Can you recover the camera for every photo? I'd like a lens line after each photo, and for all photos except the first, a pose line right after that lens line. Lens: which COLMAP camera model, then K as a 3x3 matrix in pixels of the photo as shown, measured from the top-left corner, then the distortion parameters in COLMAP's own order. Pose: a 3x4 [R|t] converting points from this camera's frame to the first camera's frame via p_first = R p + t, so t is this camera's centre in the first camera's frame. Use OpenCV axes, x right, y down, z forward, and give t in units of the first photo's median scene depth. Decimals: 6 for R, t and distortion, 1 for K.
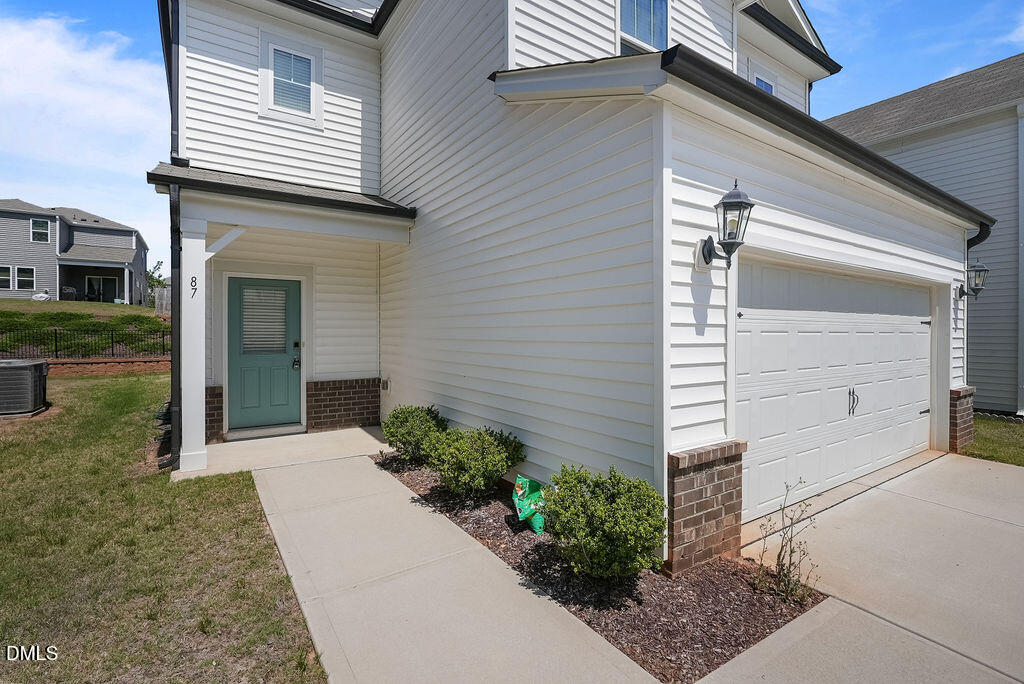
lens RADIAL K [[470.1, 0, 512.0], [0, 470.1, 336.9], [0, 0, 1]] dist [-0.005410, 0.000386]
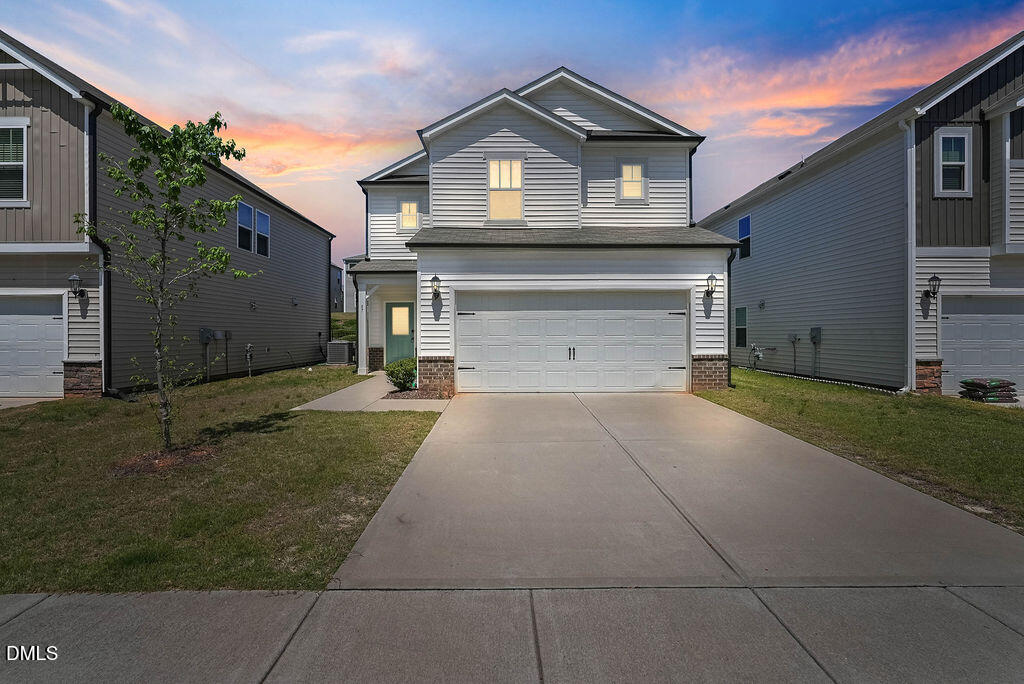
lens RADIAL K [[470.1, 0, 510.4], [0, 470.1, 337.8], [0, 0, 1]] dist [-0.005410, 0.000386]
pose [[0.839755, 0.000552, -0.542965, 1.962806], [-0.001089, 0.999999, -0.000667, 0.085581], [0.542964, 0.001151, 0.839755, -1.072268]]
